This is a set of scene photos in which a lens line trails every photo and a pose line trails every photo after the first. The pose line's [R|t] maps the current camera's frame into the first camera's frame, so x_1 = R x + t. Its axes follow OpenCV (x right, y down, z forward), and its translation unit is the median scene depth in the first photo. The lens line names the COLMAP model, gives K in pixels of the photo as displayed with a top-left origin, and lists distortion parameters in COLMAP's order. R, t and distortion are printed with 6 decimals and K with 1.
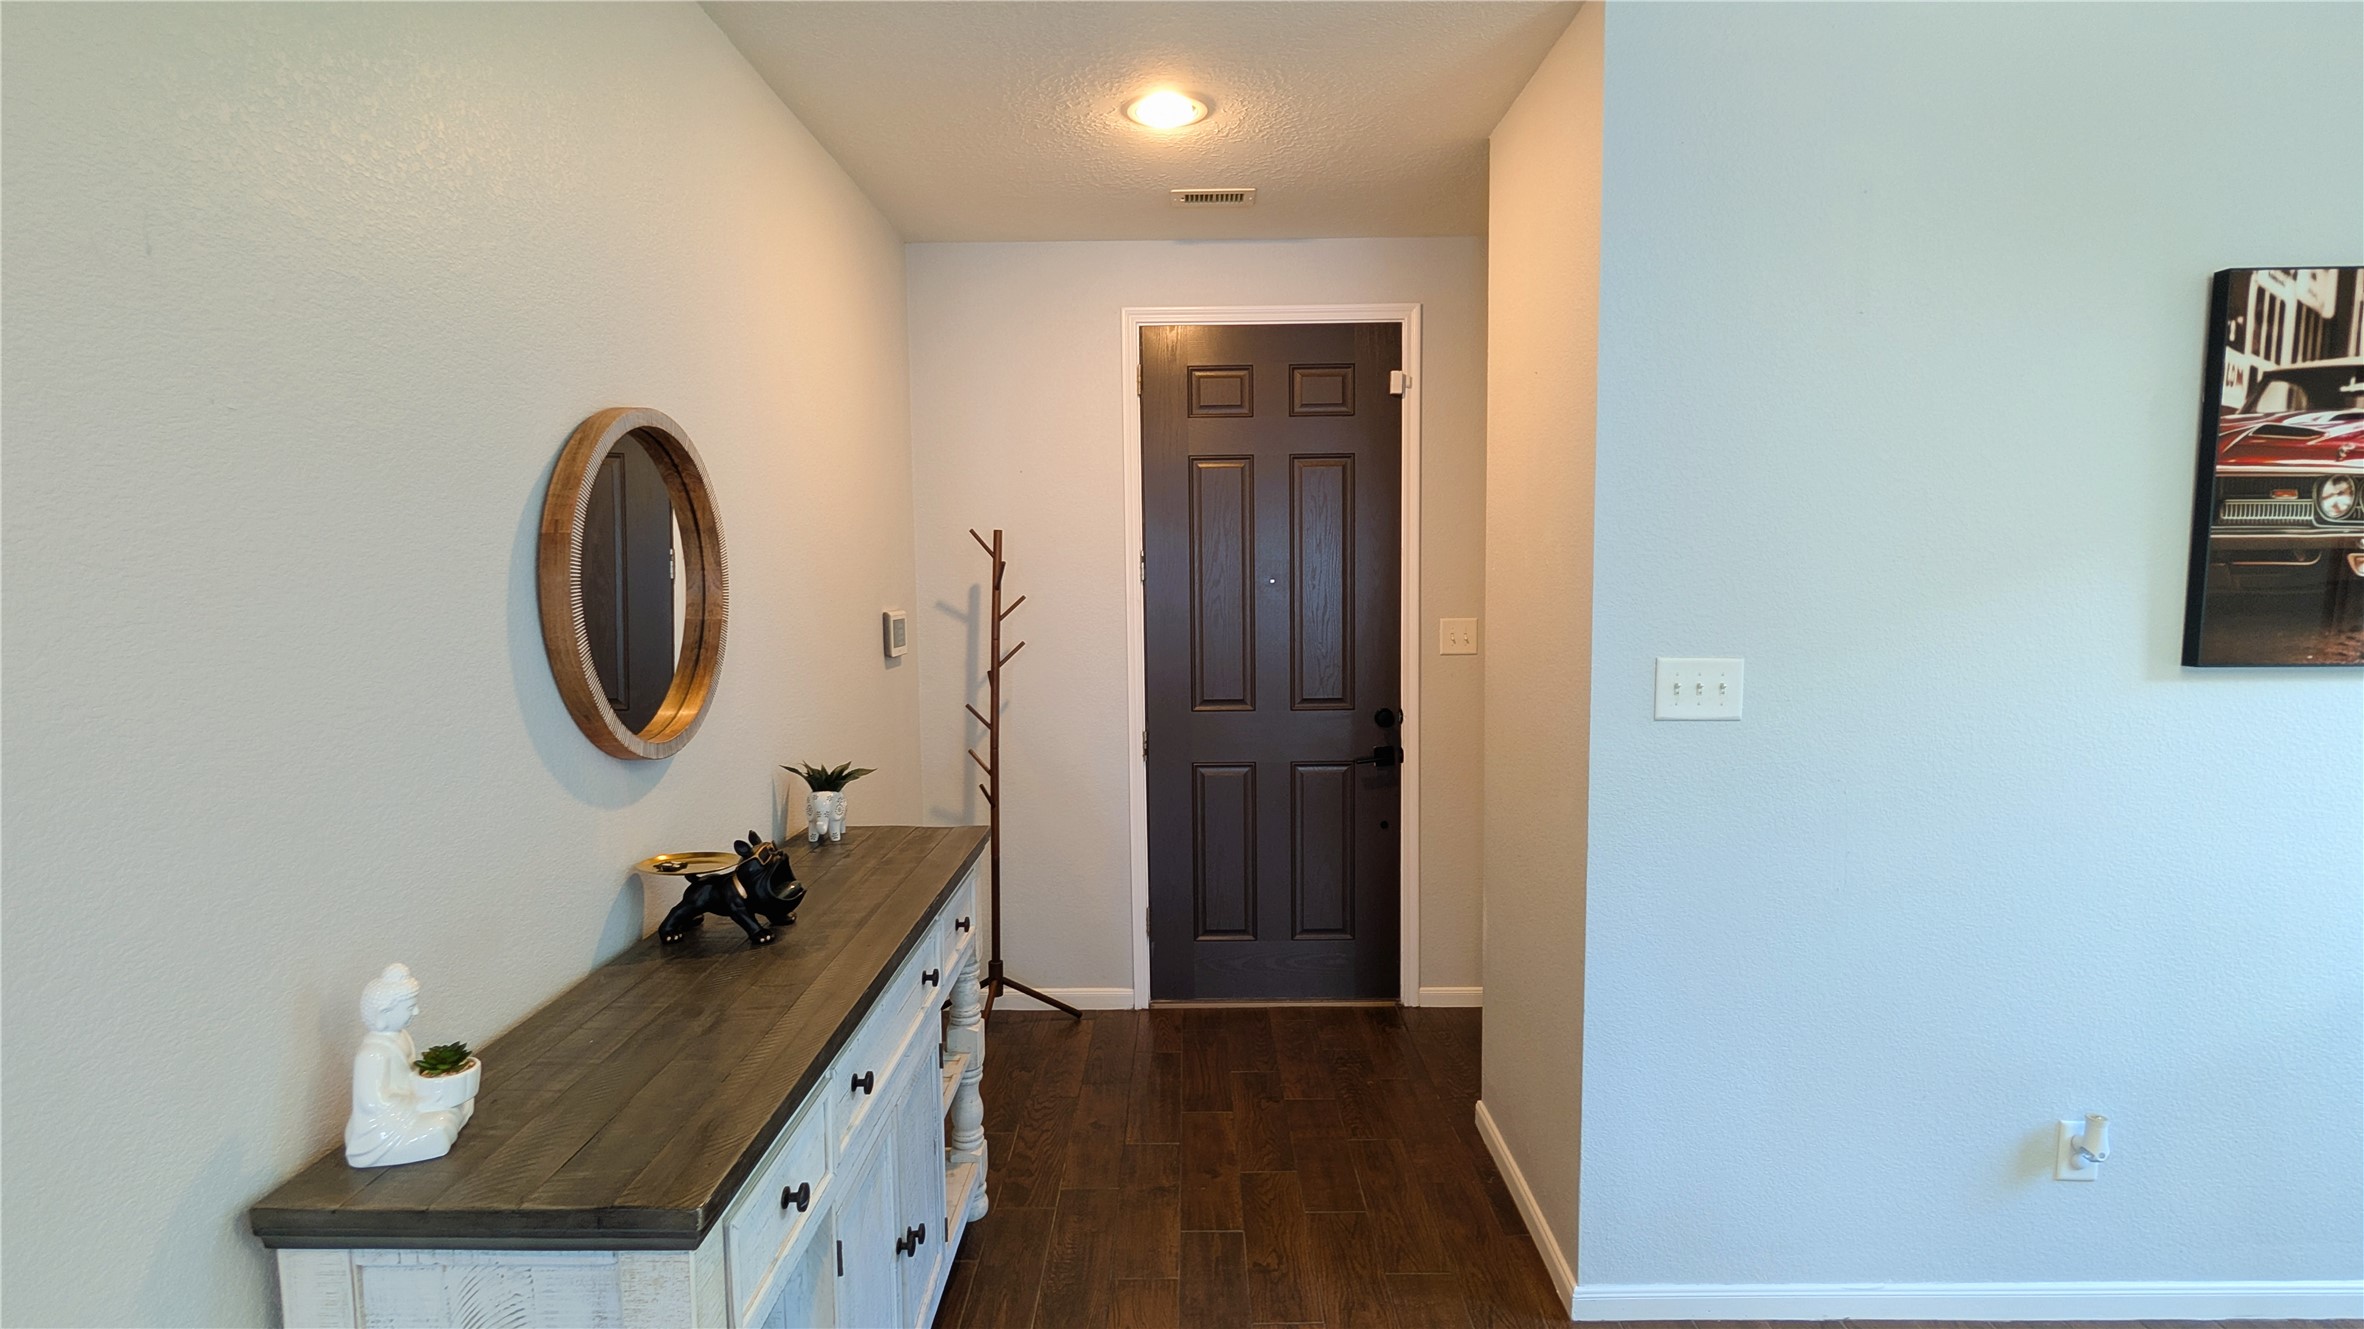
lens RADIAL K [[1126.7, 0, 1178.3], [0, 1126.7, 685.0], [0, 0, 1]] dist [0.001833, 0.000139]
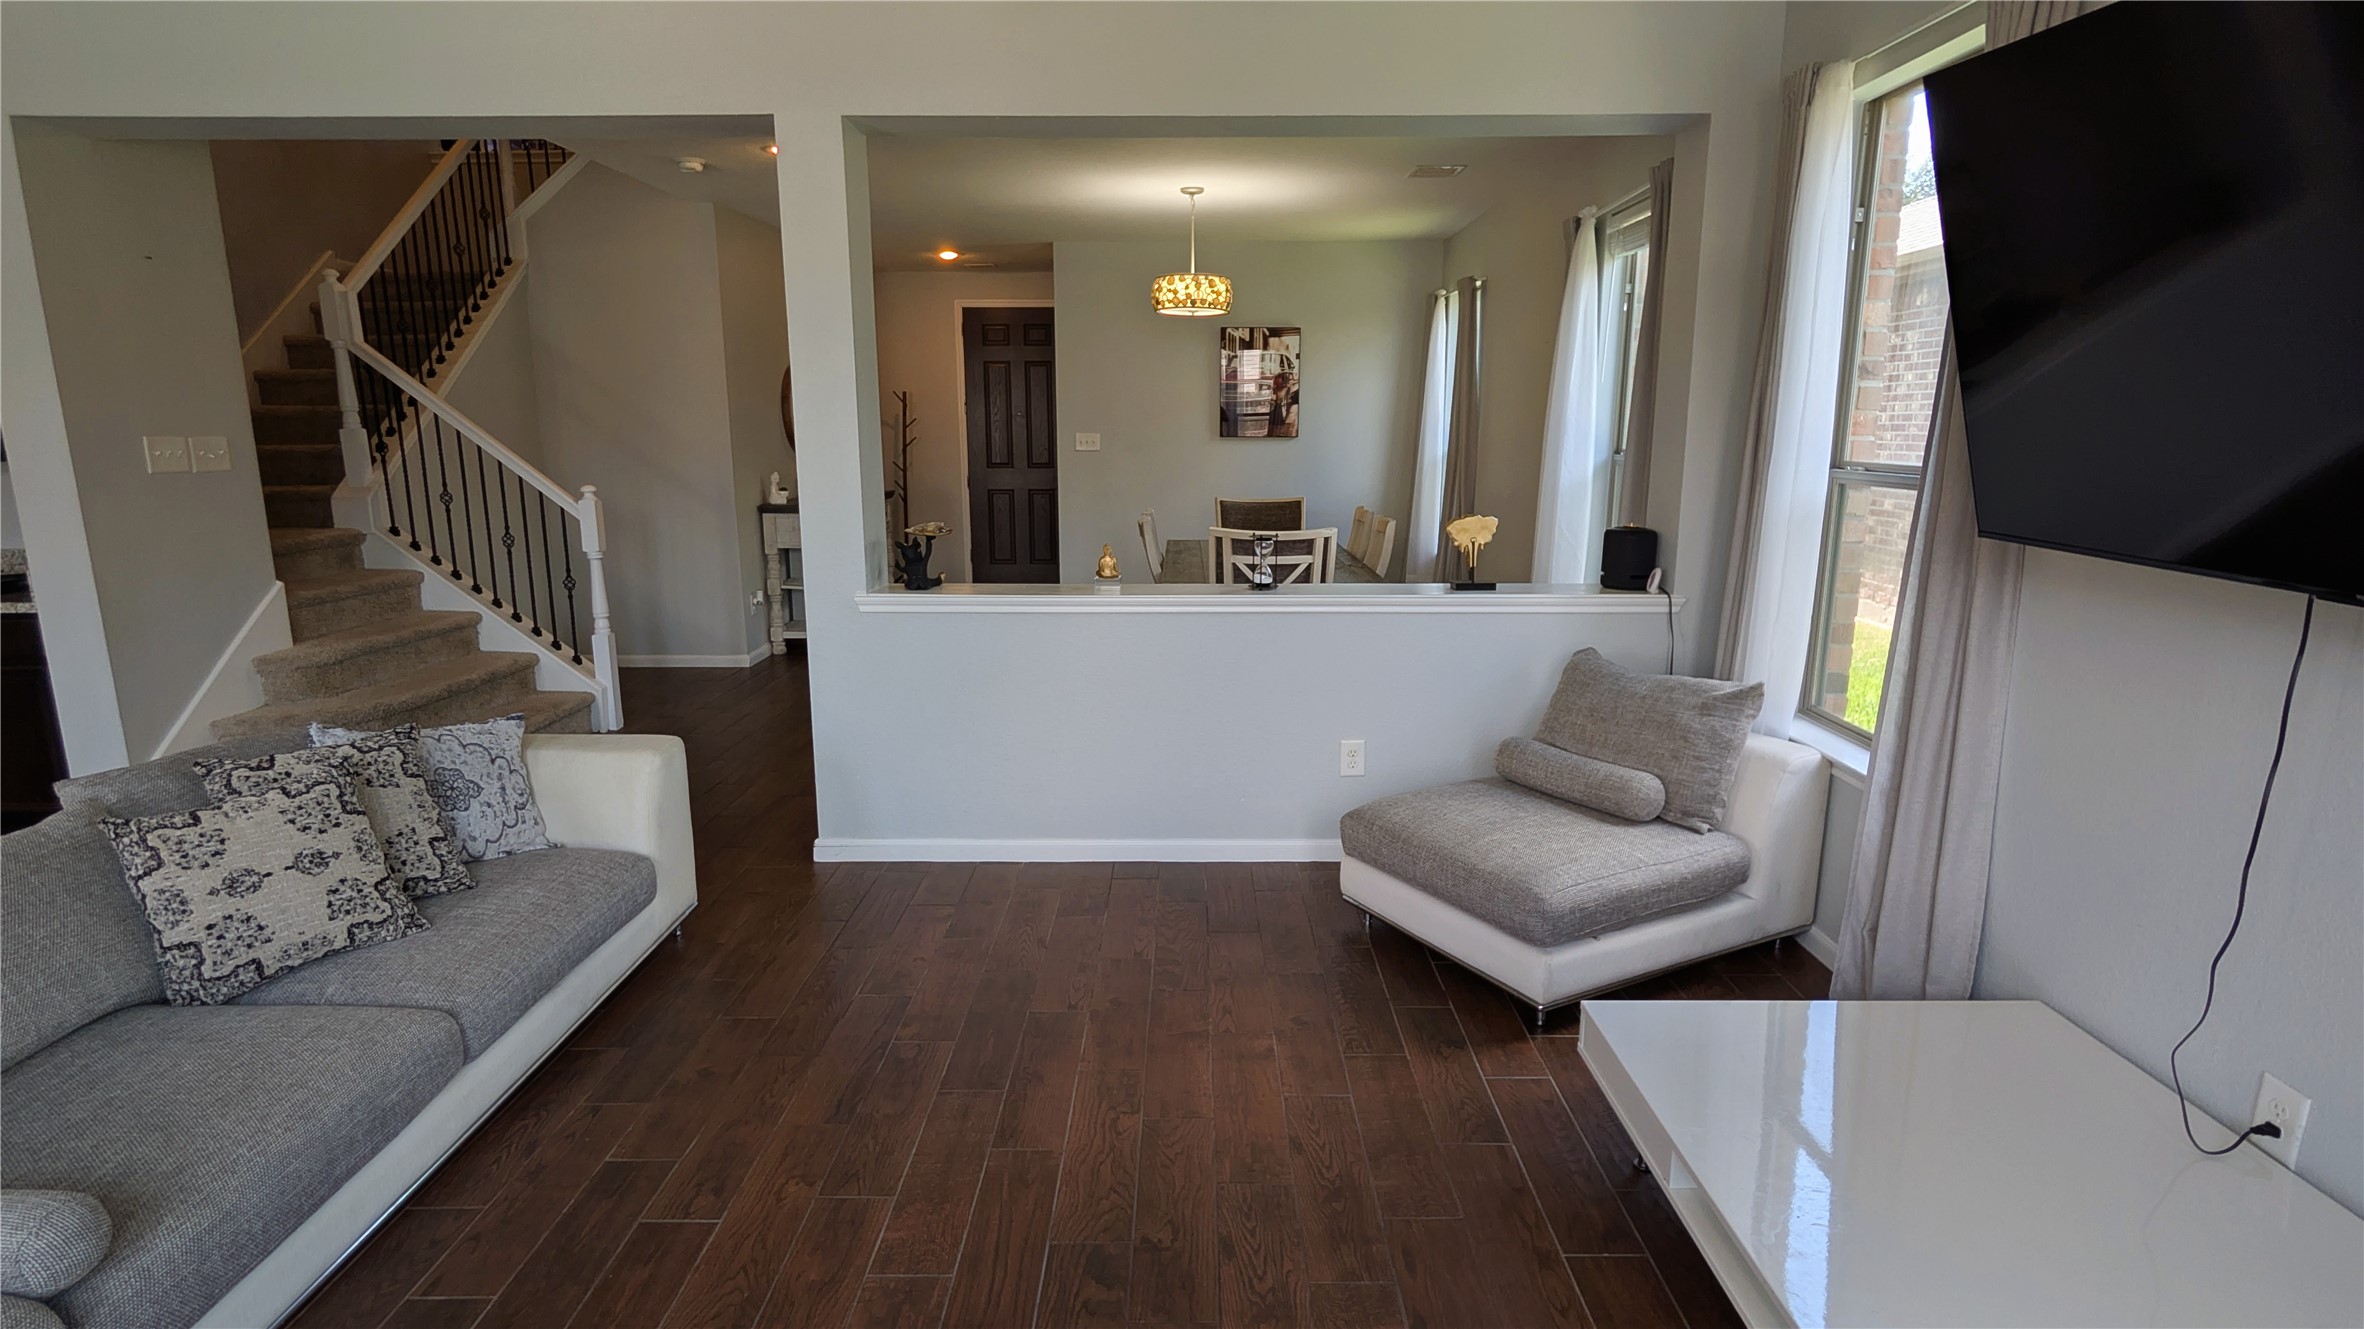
lens RADIAL K [[1167.7, 0, 1178.9], [0, 1167.7, 639.8], [0, 0, 1]] dist [0.002753, -0.013391]
pose [[0.999932, 0.009636, 0.006495, 0.767743], [-0.010158, 0.996256, 0.085849, 0.320594], [-0.005643, -0.085909, 0.996287, -2.867991]]
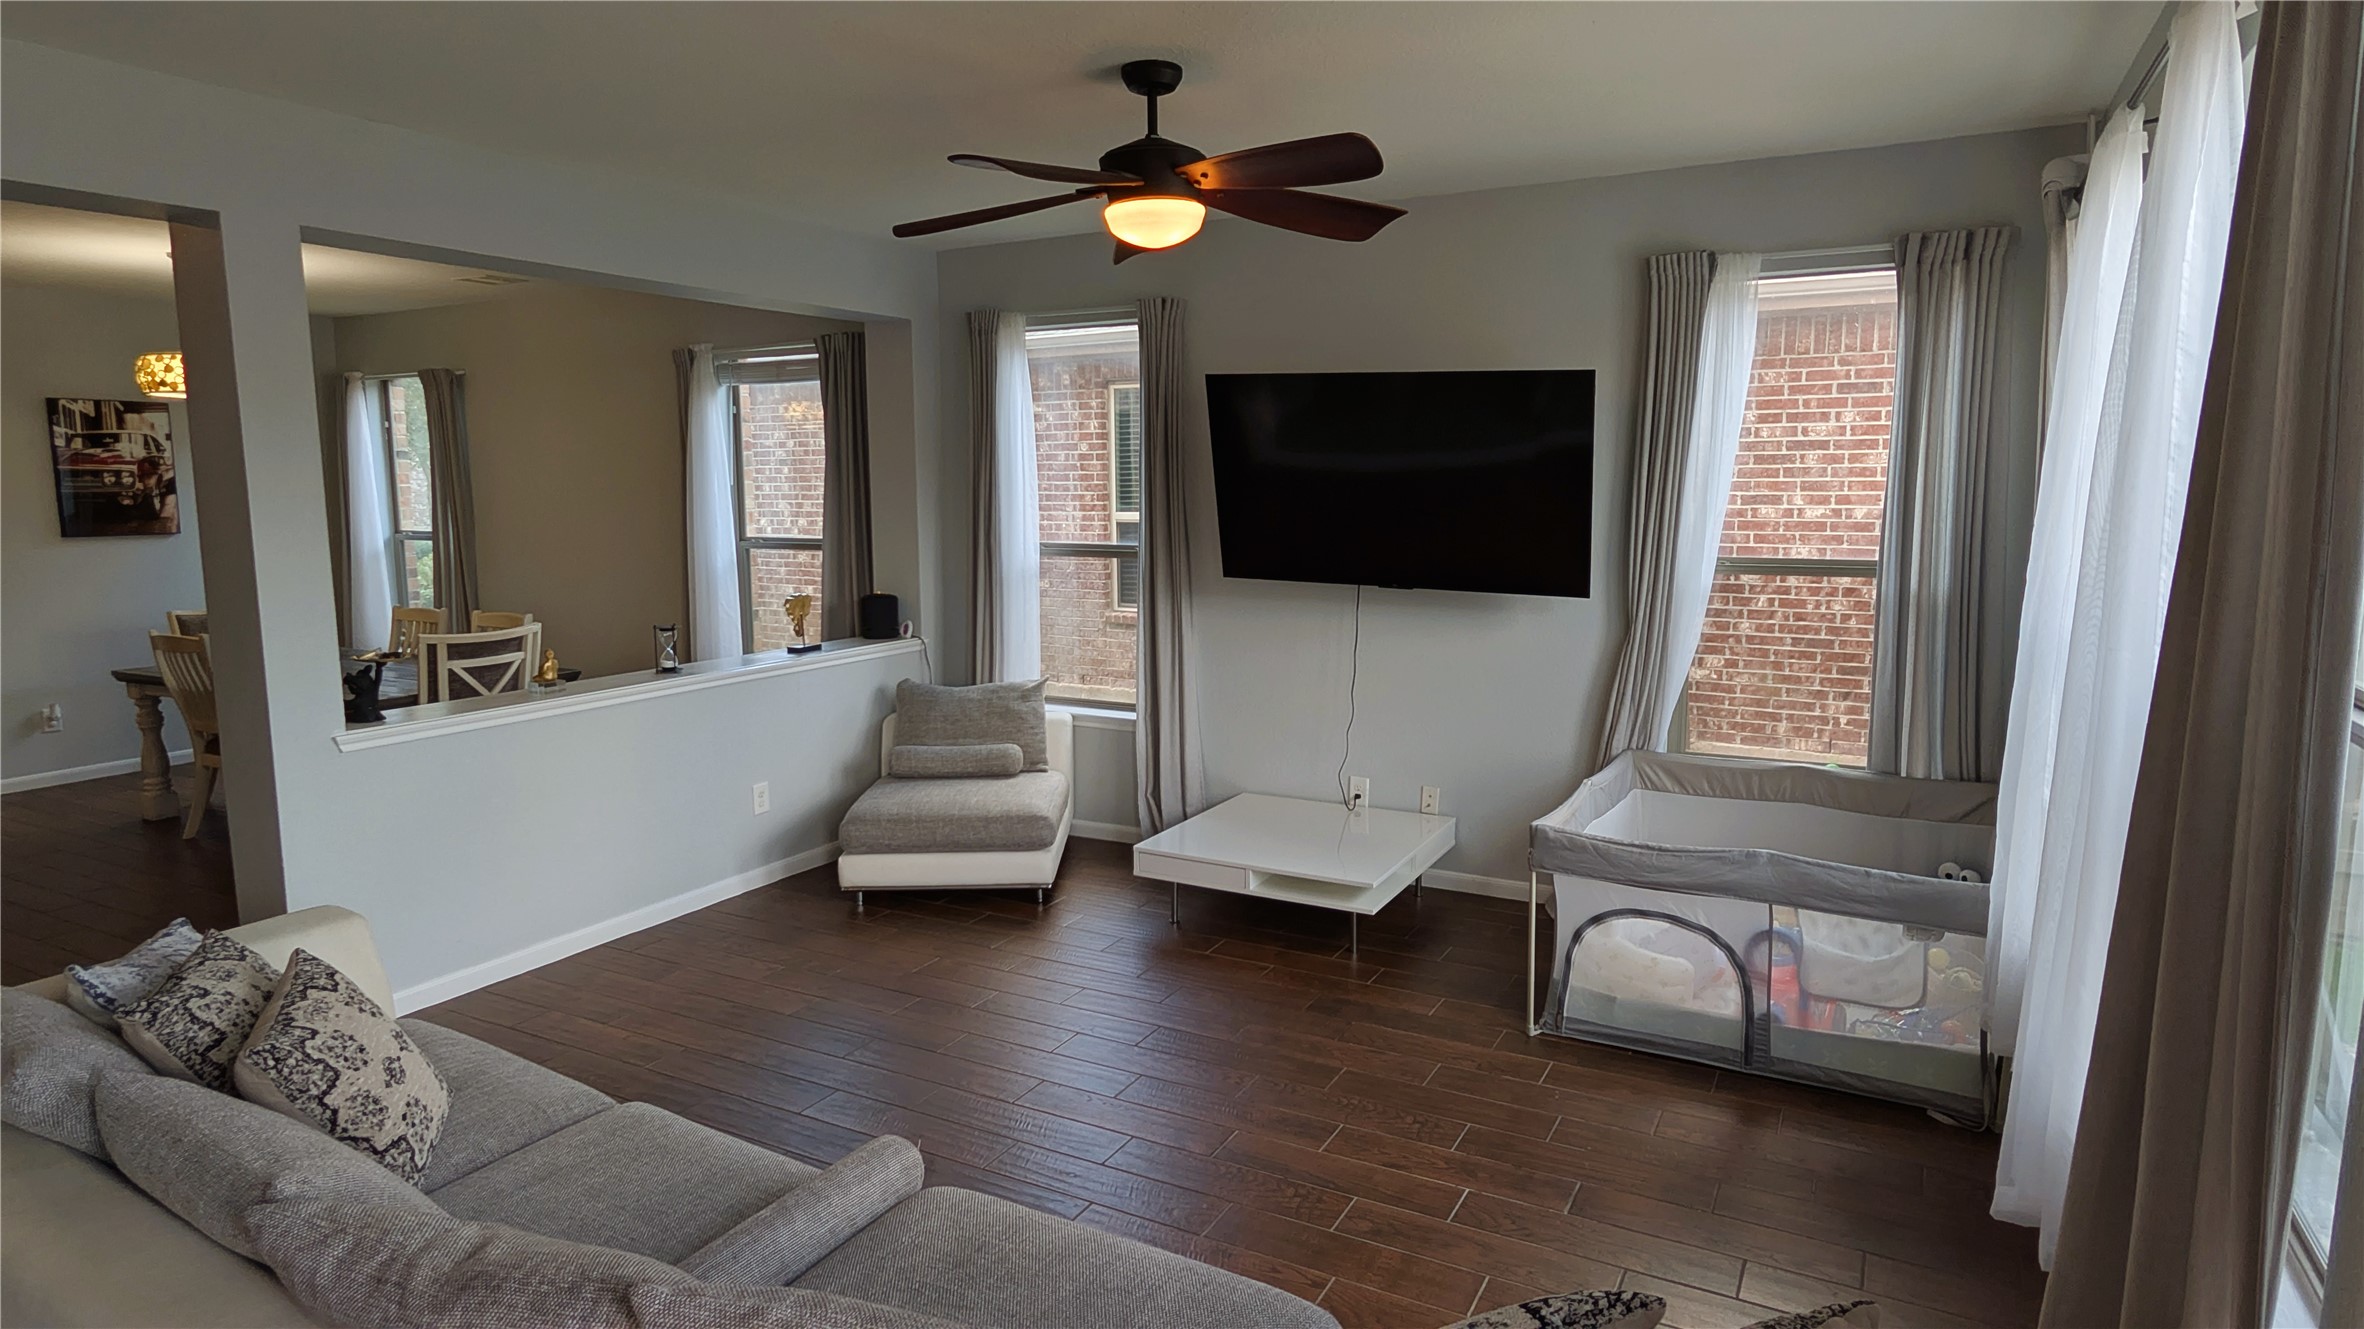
lens RADIAL K [[1204.5, 0, 1182.0], [0, 1204.5, 664.5], [0, 0, 1]] dist [-0.042481, -0.000265]
pose [[0.481976, -0.112364, 0.868950, -0.301463], [0.078724, 0.993285, 0.084776, 0.280523], [-0.872641, 0.027547, 0.487586, -2.891755]]
